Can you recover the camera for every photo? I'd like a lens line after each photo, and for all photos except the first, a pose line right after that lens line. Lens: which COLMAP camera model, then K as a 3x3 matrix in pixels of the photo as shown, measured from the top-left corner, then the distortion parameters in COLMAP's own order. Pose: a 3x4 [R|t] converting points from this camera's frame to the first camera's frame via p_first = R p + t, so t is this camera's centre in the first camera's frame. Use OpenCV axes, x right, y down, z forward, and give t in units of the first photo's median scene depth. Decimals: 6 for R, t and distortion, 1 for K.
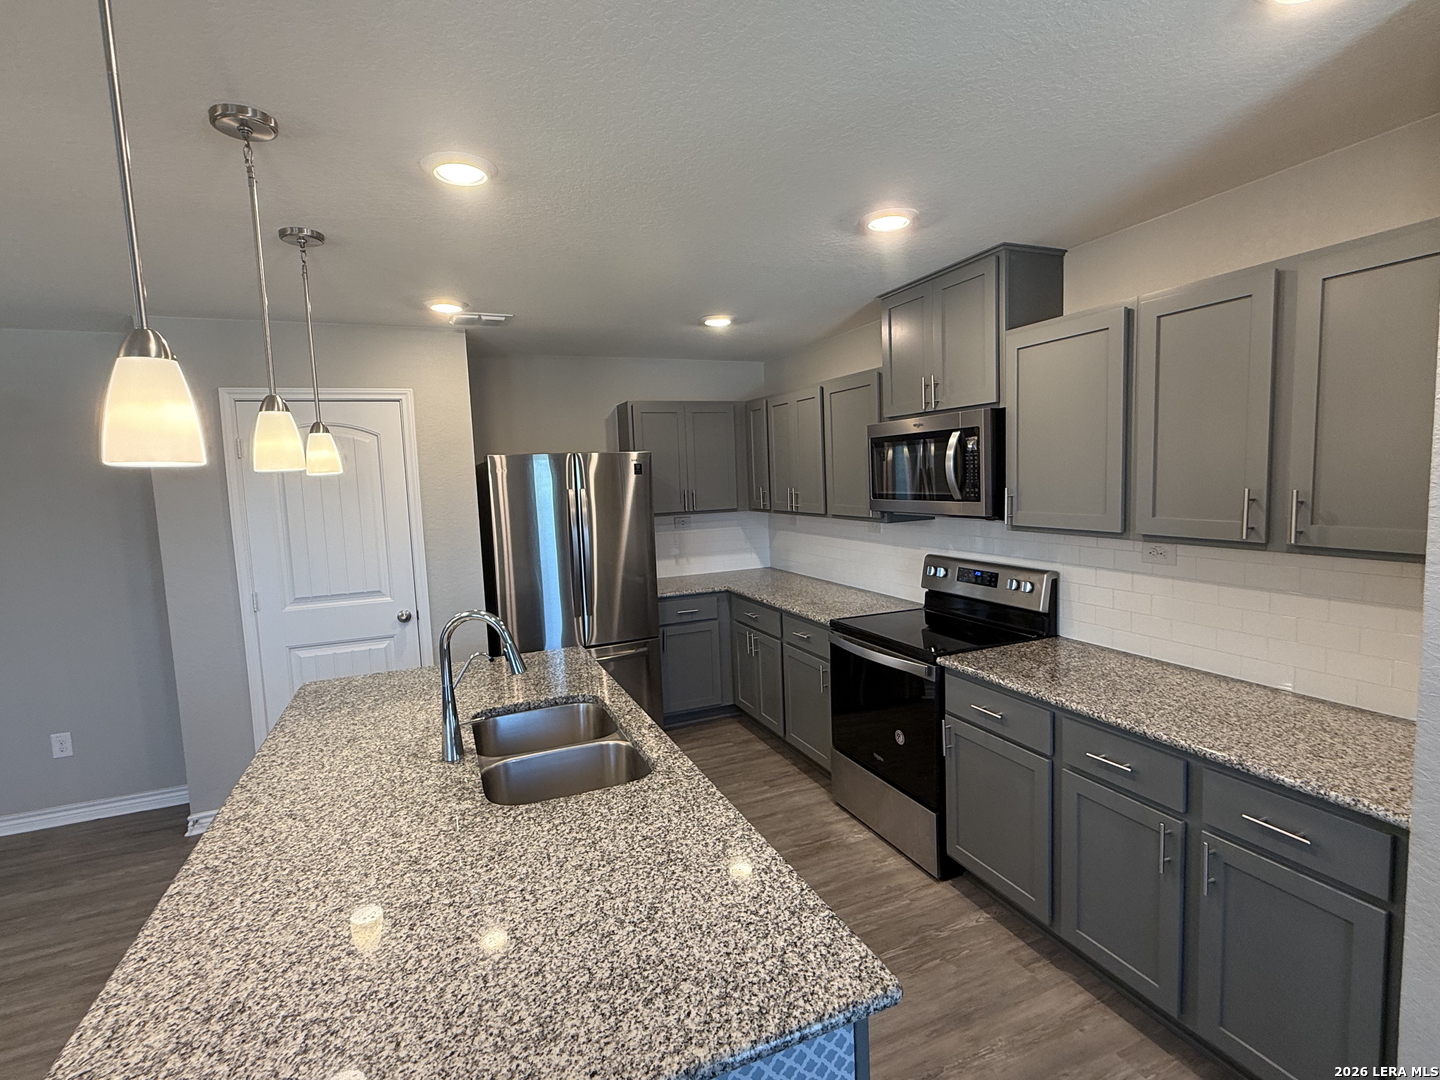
lens RADIAL K [[694.1, 0, 720.2], [0, 694.1, 538.6], [0, 0, 1]] dist [0.001997, -0.000776]
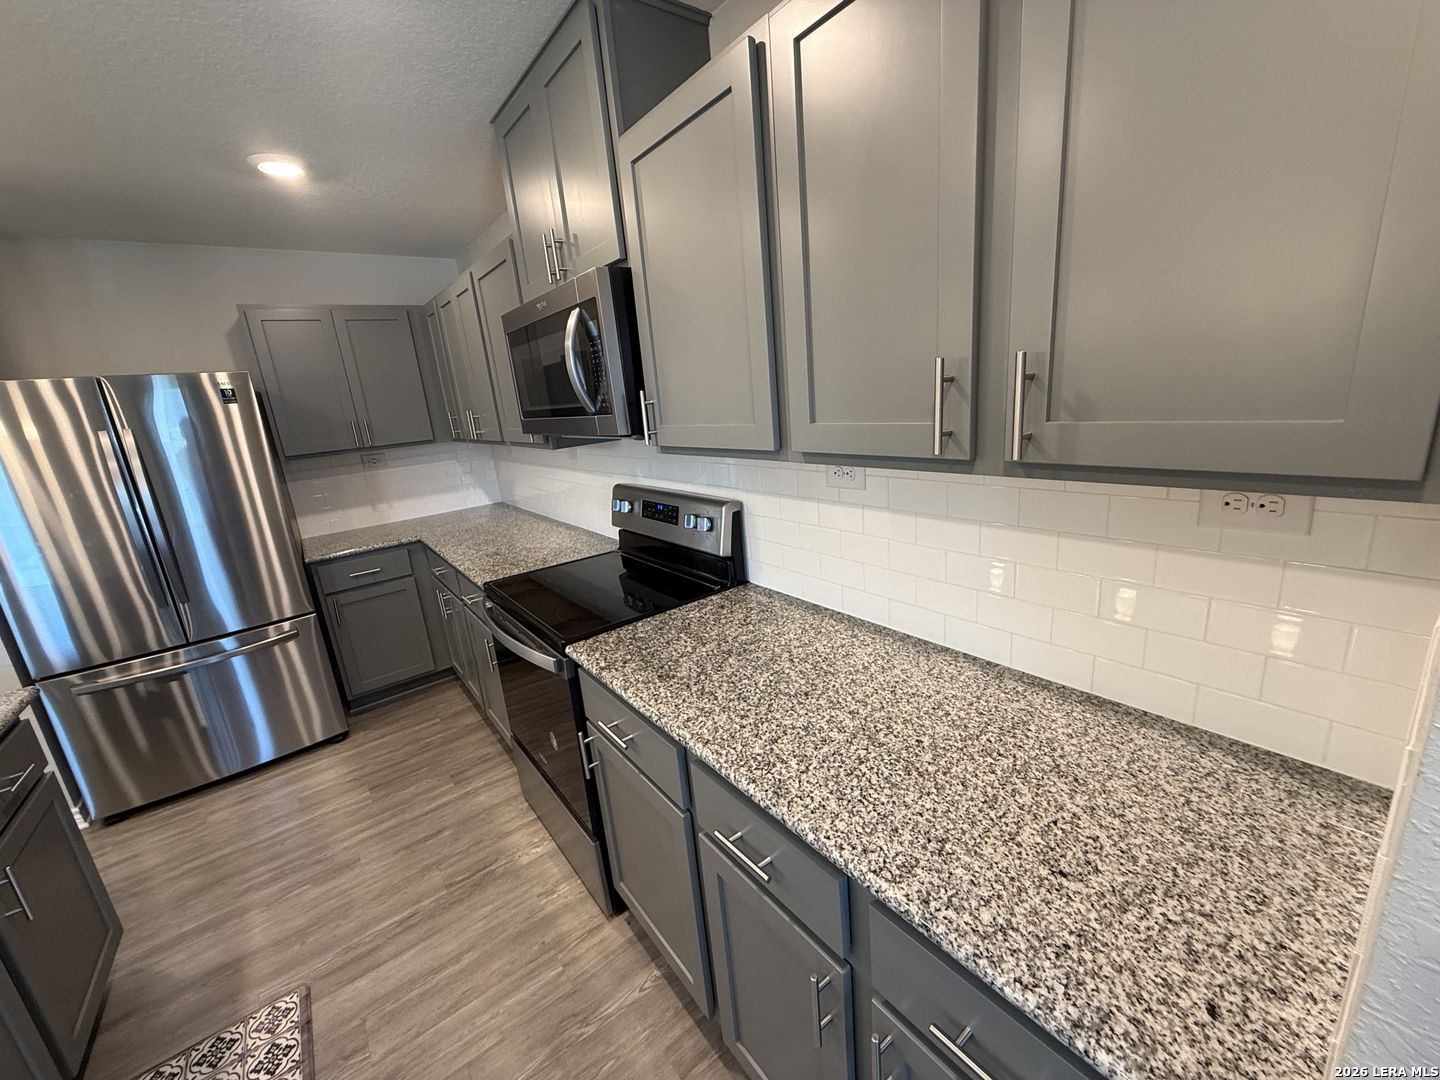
lens RADIAL K [[574.9, 0, 715.6], [0, 574.9, 539.1], [0, 0, 1]] dist [-0.000185, 0.000230]
pose [[0.968737, -0.108315, 0.223195, 0.340164], [0.074635, 0.985220, 0.154181, -0.011701], [-0.236596, -0.132702, 0.962503, 0.425735]]
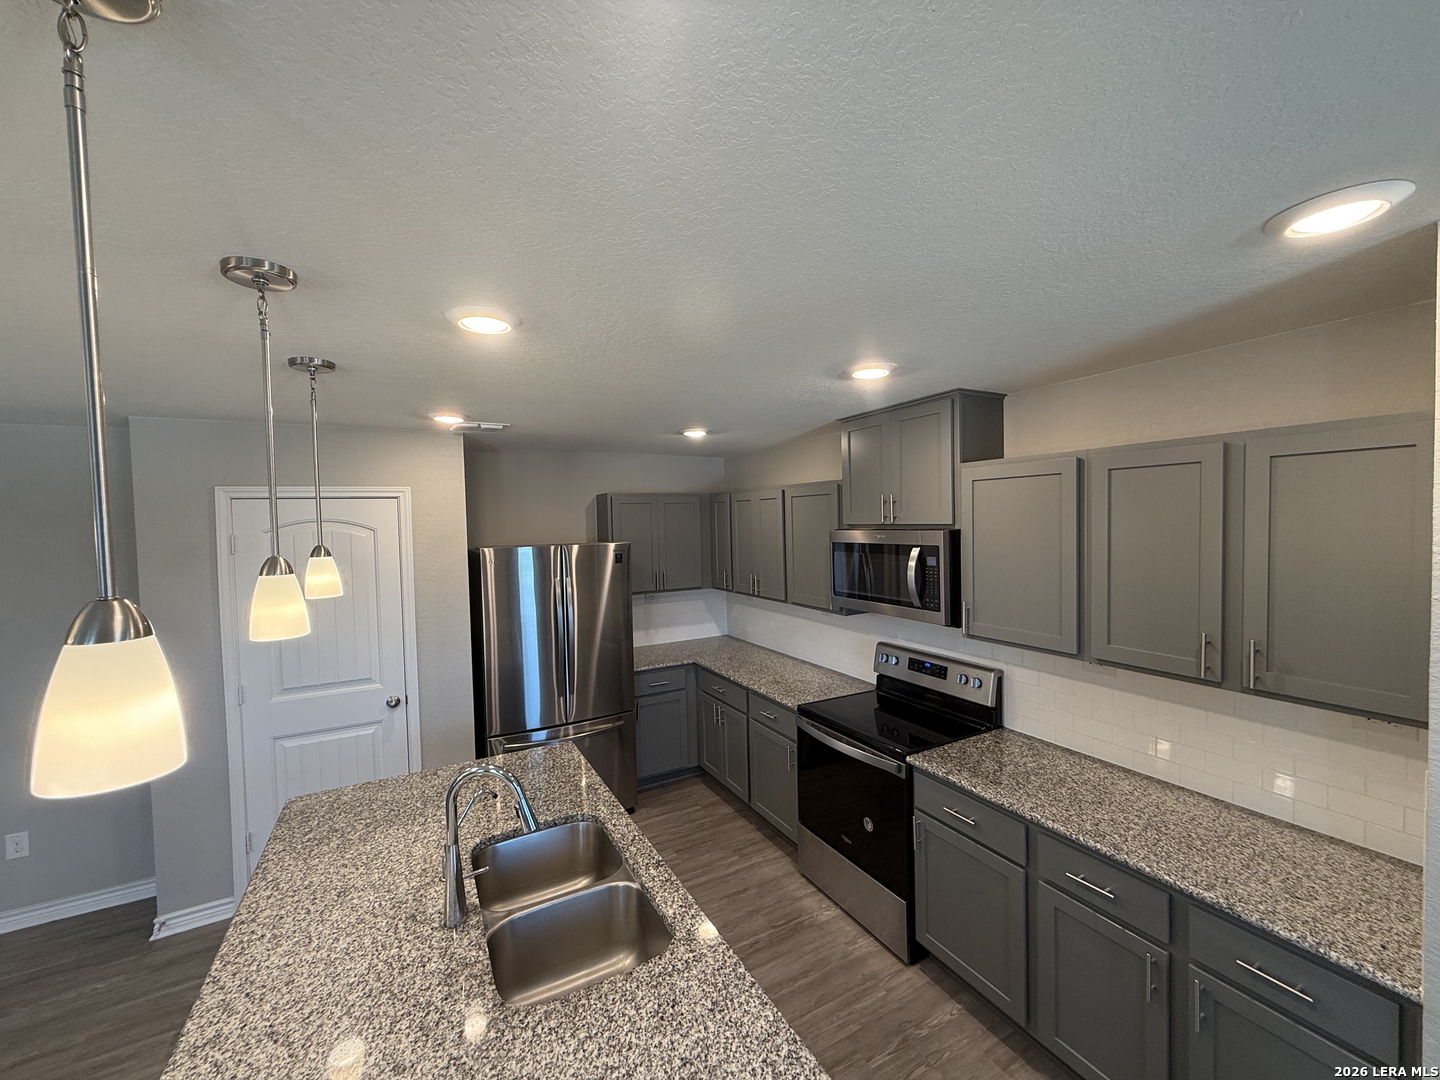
lens RADIAL K [[576.2, 0, 716.9], [0, 576.2, 539.8], [0, 0, 1]] dist [-0.000648, 0.000605]
pose [[0.995224, 0.012860, 0.096762, -0.078199], [-0.006796, 0.998007, -0.062738, -0.110976], [-0.097376, 0.061781, 0.993328, 0.104286]]
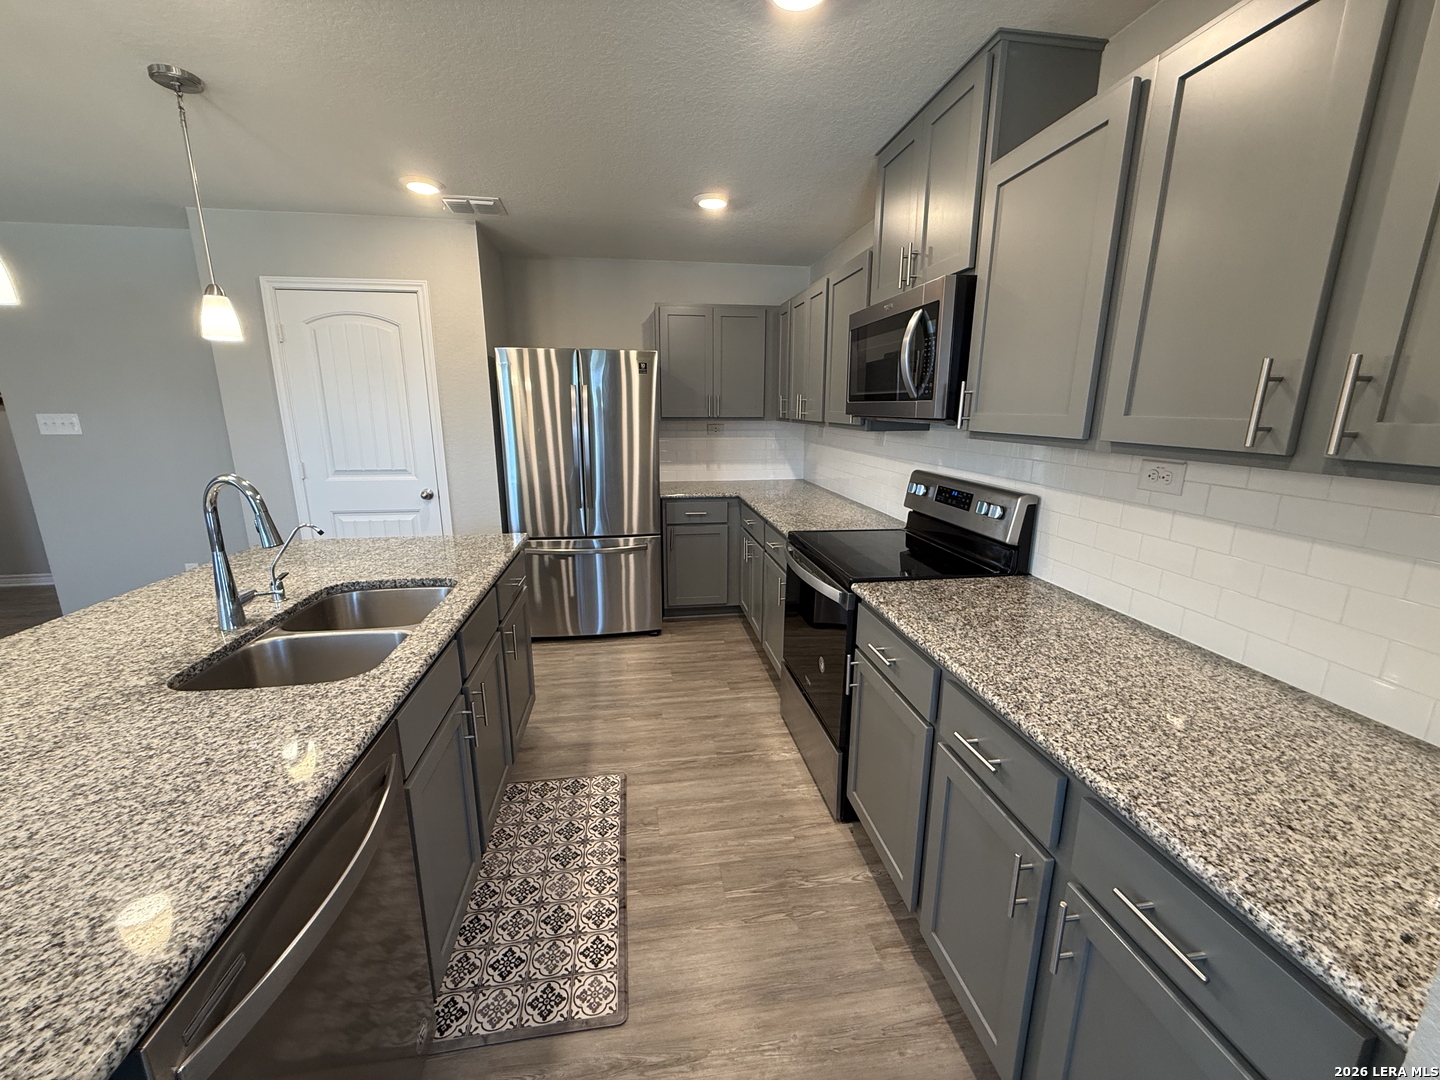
lens RADIAL K [[574.9, 0, 715.6], [0, 574.9, 539.1], [0, 0, 1]] dist [-0.000185, 0.000230]
pose [[0.967516, 0.096131, -0.233819, 0.309108], [-0.062791, 0.987278, 0.146081, 0.025101], [0.244887, -0.126654, 0.961243, 0.287252]]
